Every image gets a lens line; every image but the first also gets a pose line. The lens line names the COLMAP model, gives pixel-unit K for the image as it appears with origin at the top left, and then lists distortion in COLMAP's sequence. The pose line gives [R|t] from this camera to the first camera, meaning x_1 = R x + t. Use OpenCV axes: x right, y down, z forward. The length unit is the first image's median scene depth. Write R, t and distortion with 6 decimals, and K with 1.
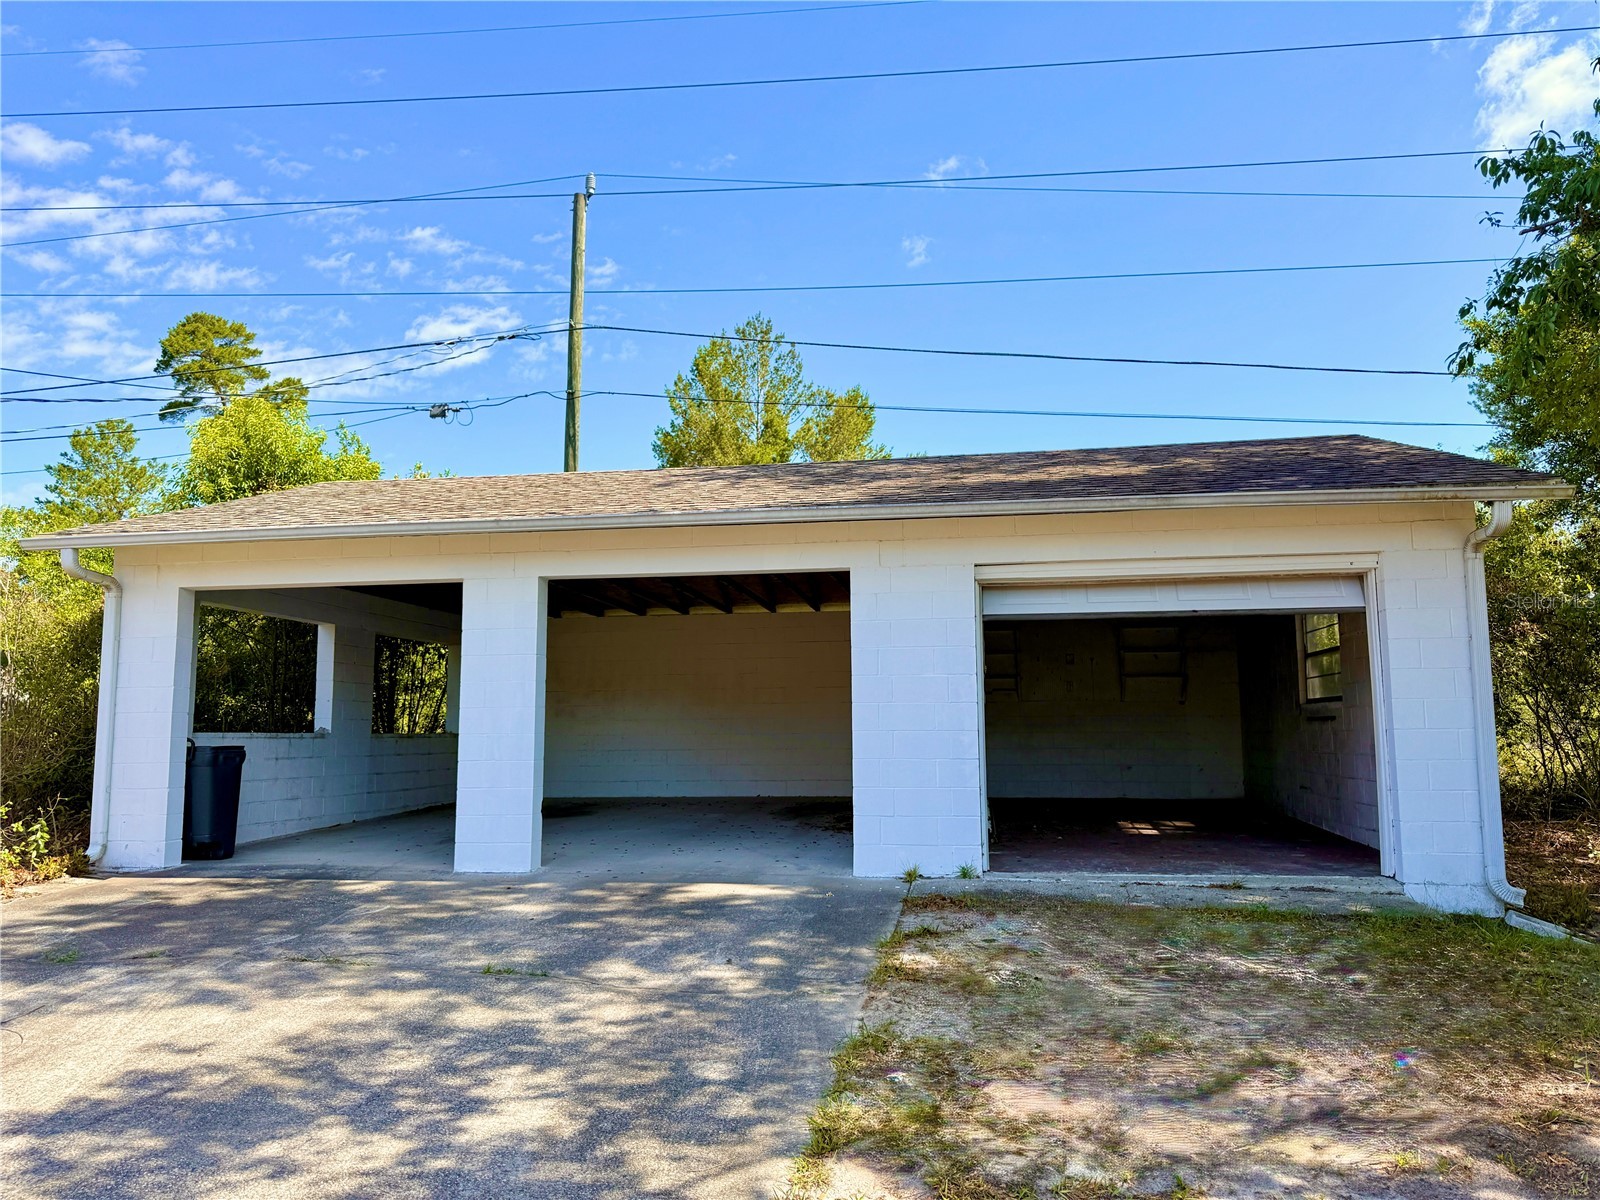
lens RADIAL K [[1111.0, 0, 819.9], [0, 1111.0, 614.2], [0, 0, 1]] dist [0.006960, -0.006399]
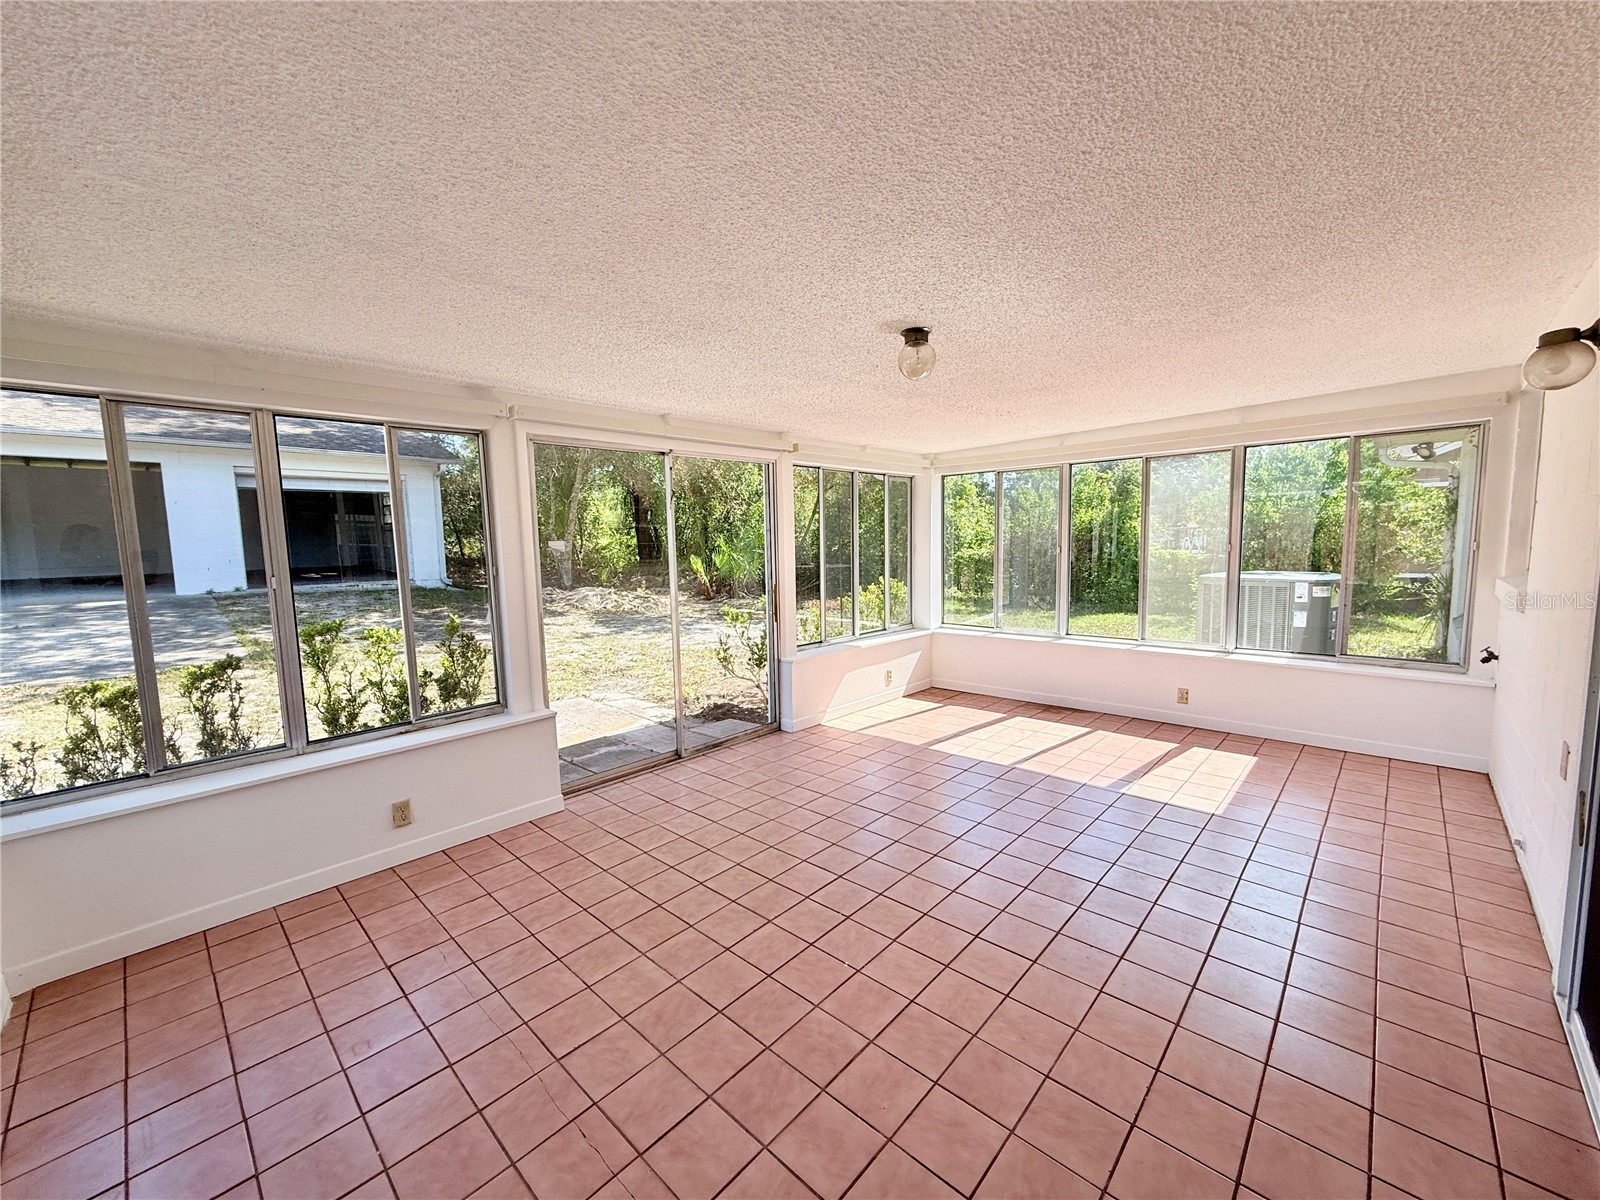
lens RADIAL K [[640.4, 0, 797.3], [0, 640.4, 604.2], [0, 0, 1]] dist [0.000263, -0.000205]
pose [[0.569969, -0.086033, 0.817150, -0.313353], [-0.069074, 0.985966, 0.151986, -0.042567], [-0.818758, -0.143071, 0.556027, -0.805281]]
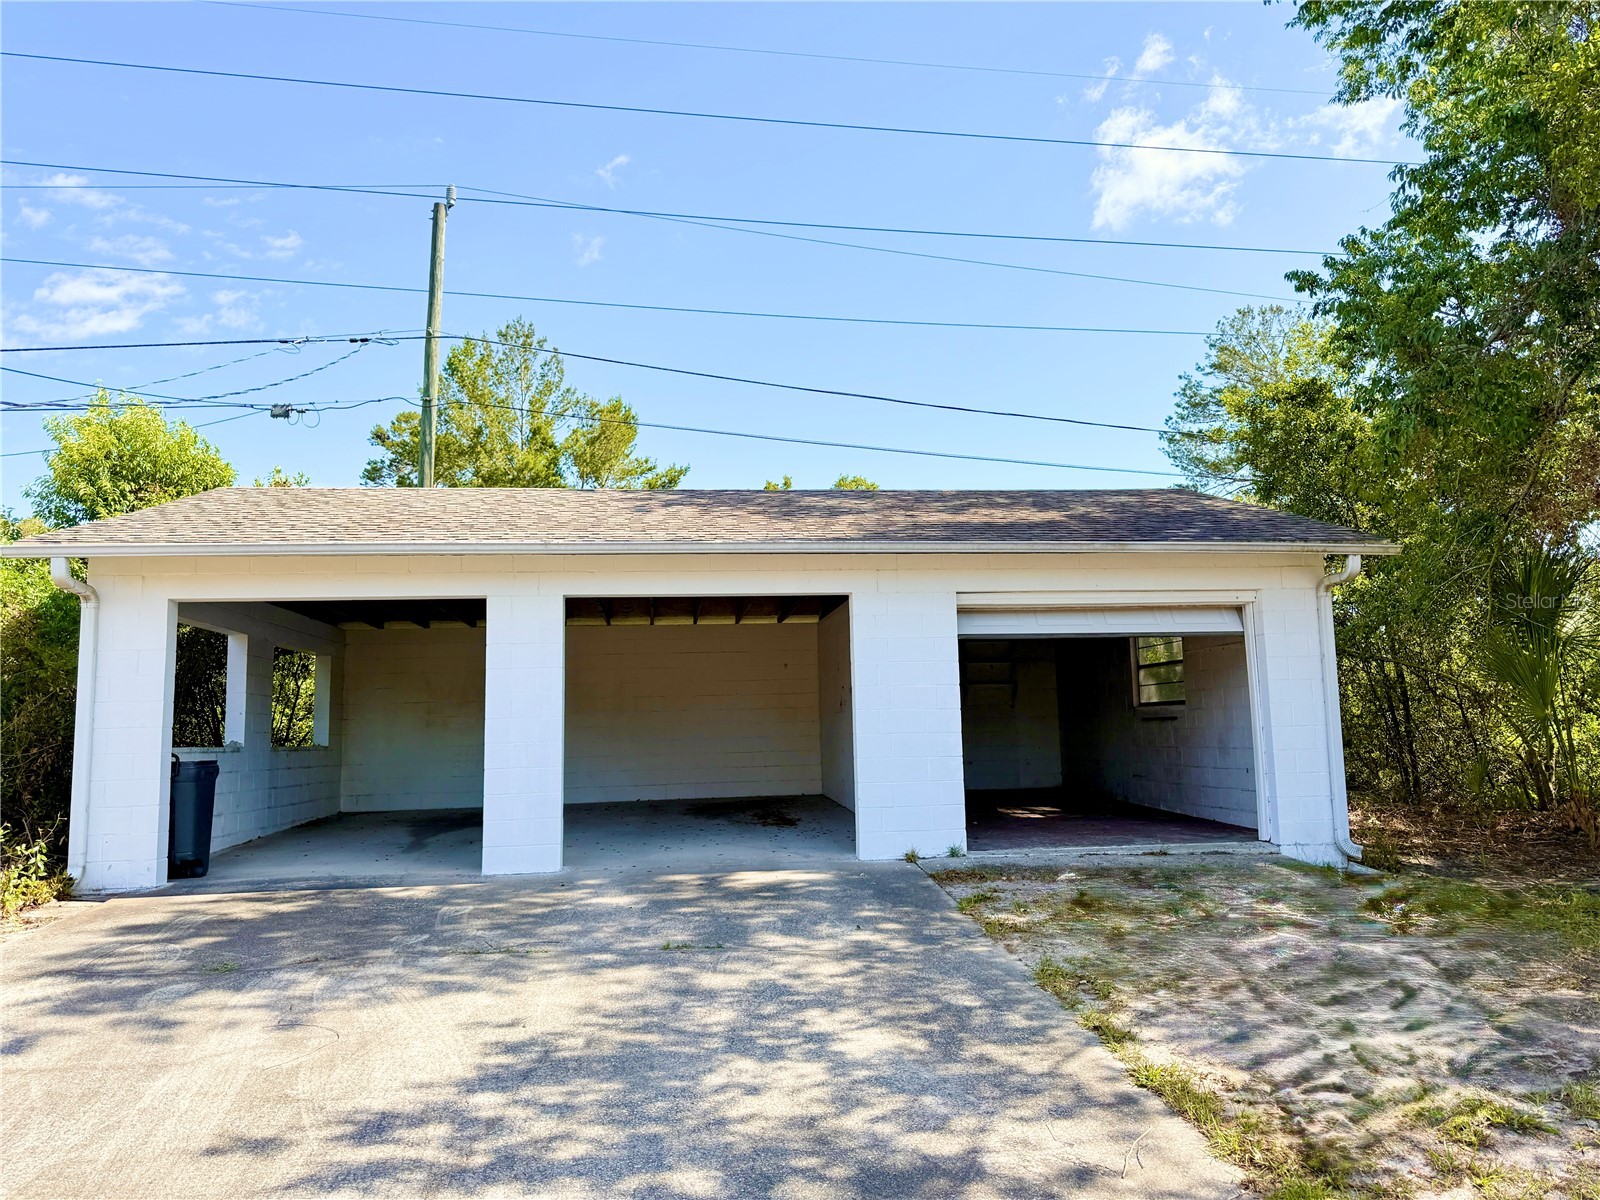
lens RADIAL K [[1108.2, 0, 801.3], [0, 1108.2, 603.9], [0, 0, 1]] dist [0.036765, -0.038443]
pose [[0.963476, 0.015737, 0.267333, -0.317977], [-0.012207, 0.999815, -0.014863, -0.012100], [-0.267517, 0.011056, 0.963490, -0.095108]]
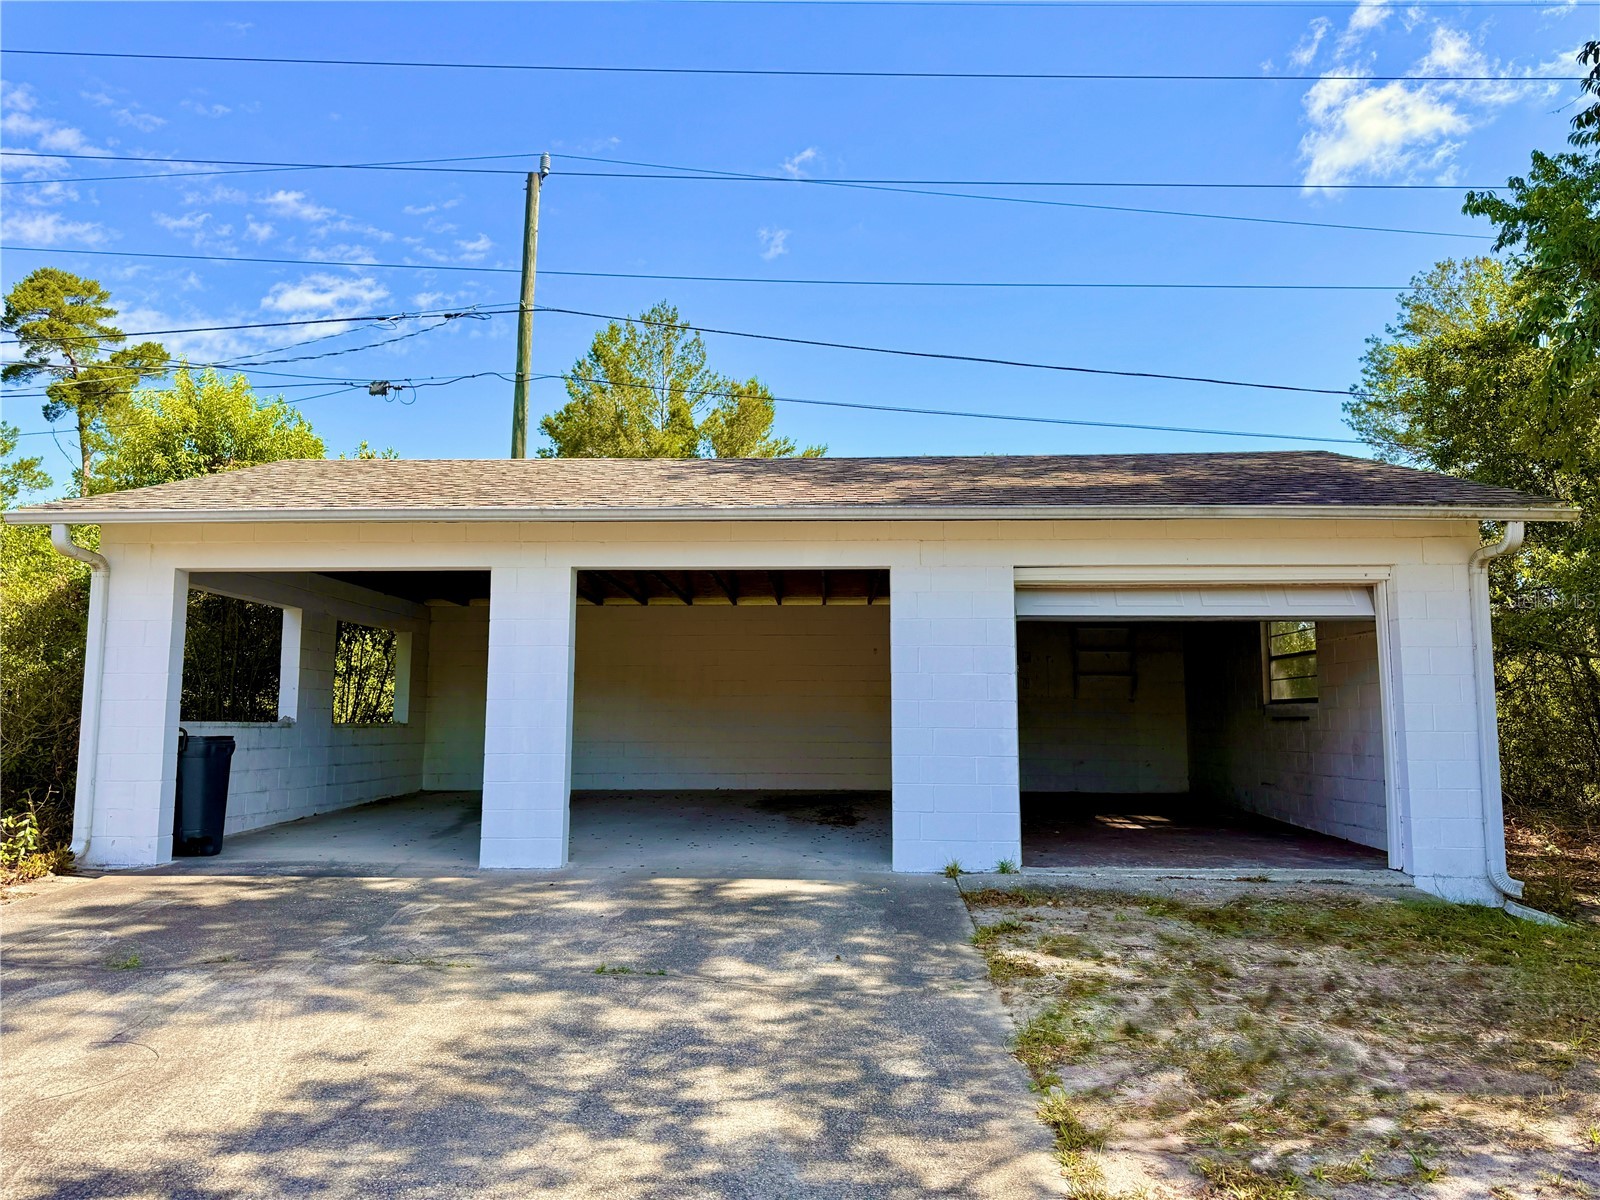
lens RADIAL K [[1111.9, 0, 800.0], [0, 1111.9, 600.0], [0, 0, 1]] dist [0.002539, -0.001068]
pose [[0.993817, 0.022306, 0.108771, -0.157765], [-0.021852, 0.999747, -0.005367, -0.003667], [-0.108863, 0.002957, 0.994052, 0.002068]]
